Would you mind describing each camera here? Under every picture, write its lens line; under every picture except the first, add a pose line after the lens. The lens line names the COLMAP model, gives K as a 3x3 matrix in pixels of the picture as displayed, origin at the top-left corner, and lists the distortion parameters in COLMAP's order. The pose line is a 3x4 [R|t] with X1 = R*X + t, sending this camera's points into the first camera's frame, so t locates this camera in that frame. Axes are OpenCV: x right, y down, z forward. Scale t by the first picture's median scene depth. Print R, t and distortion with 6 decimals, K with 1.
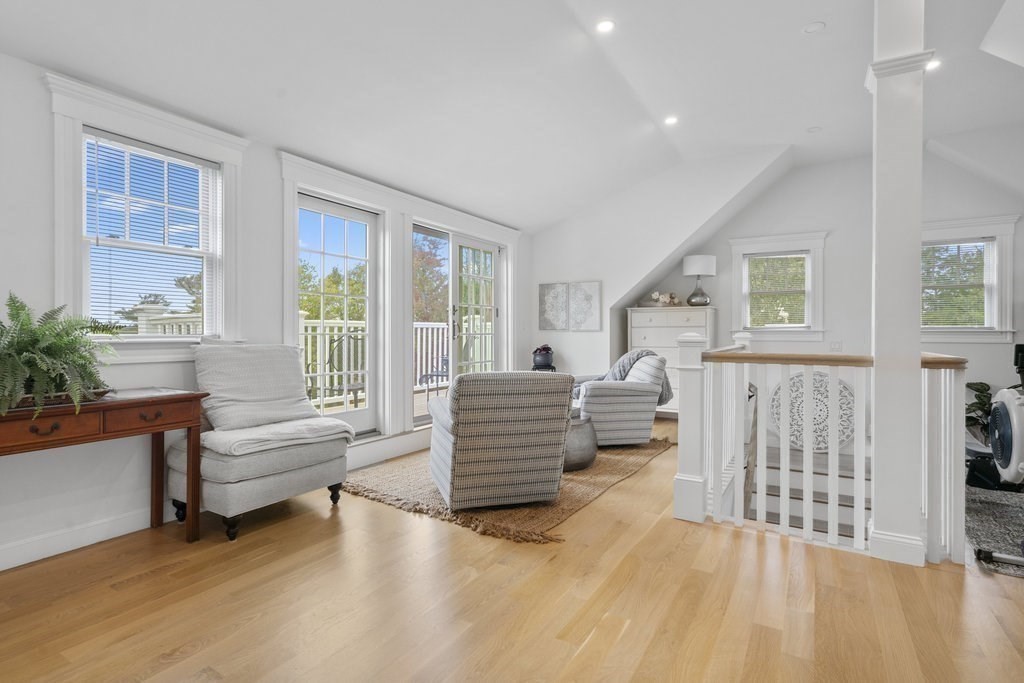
lens RADIAL K [[534.2, 0, 507.8], [0, 534.2, 335.5], [0, 0, 1]] dist [0.005888, 0.001281]
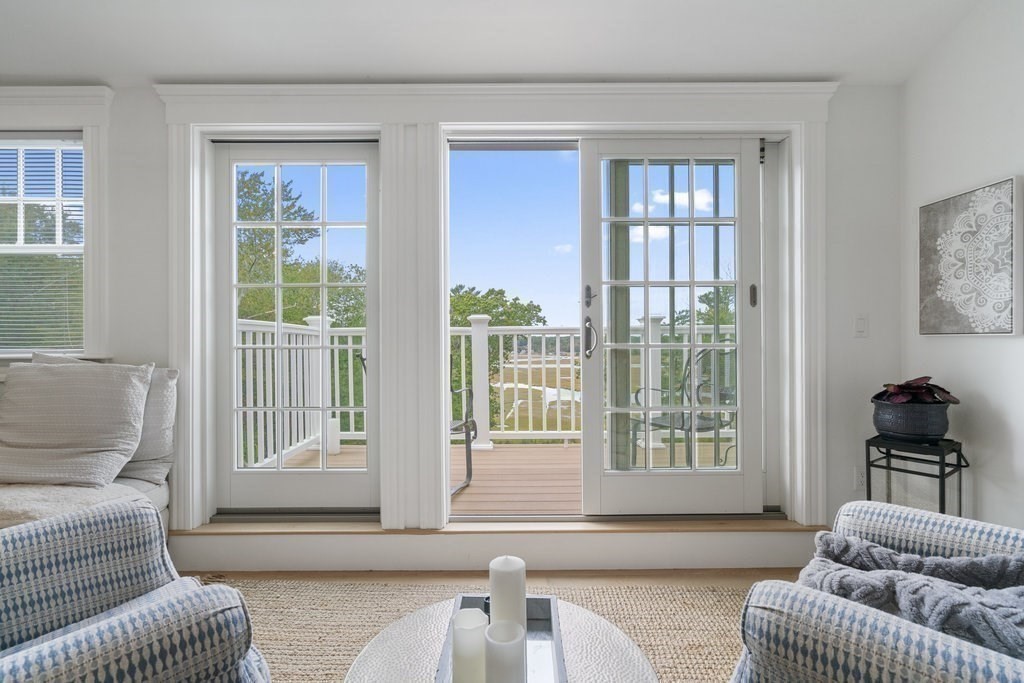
lens RADIAL K [[460.8, 0, 487.7], [0, 460.8, 339.4], [0, 0, 1]] dist [0.003385, 0.000329]
pose [[0.506192, -0.008172, -0.862382, 0.343021], [0.000985, 0.999960, -0.008897, -0.009661], [0.862420, 0.003654, 0.506180, 1.145258]]
